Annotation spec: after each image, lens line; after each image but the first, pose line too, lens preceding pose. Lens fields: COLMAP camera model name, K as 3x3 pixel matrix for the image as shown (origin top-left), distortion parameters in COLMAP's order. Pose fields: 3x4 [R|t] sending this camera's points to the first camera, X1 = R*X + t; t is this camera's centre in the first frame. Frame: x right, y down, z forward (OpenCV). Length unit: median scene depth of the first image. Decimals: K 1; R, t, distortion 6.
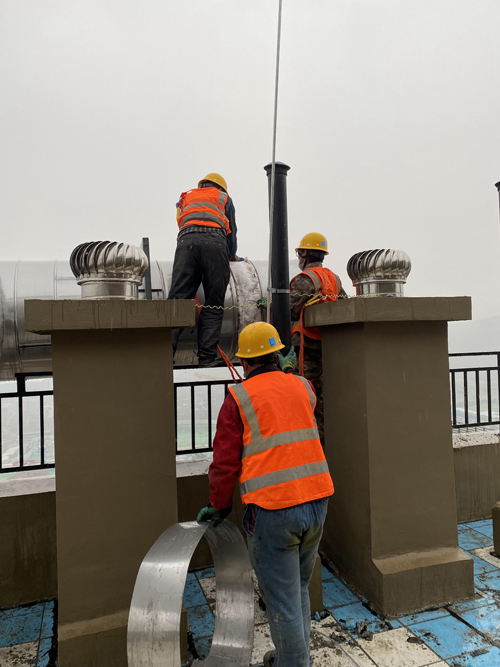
lens RADIAL K [[505.0, 0, 250.0], [0, 505.0, 333.5], [0, 0, 1]] dist [0.030735, -0.009978]
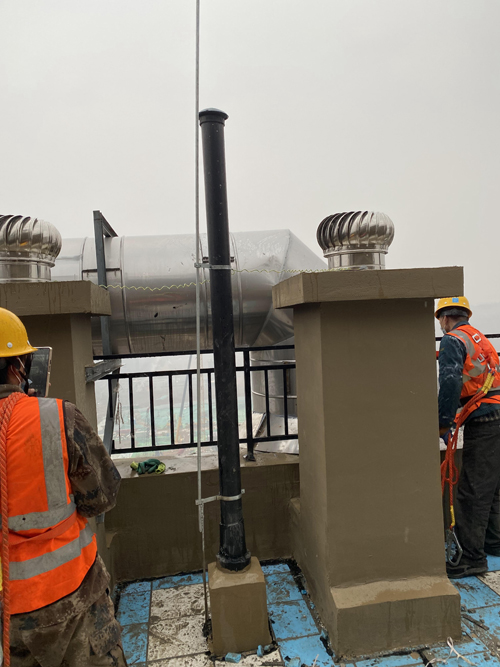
lens RADIAL K [[505.0, 0, 250.0], [0, 505.0, 333.5], [0, 0, 1]] dist [0.006090, 0.006586]
pose [[0.988075, -0.009565, -0.153674, 0.225456], [0.016681, 0.998844, 0.045084, -0.010256], [0.153065, -0.047110, 0.987093, 0.169908]]
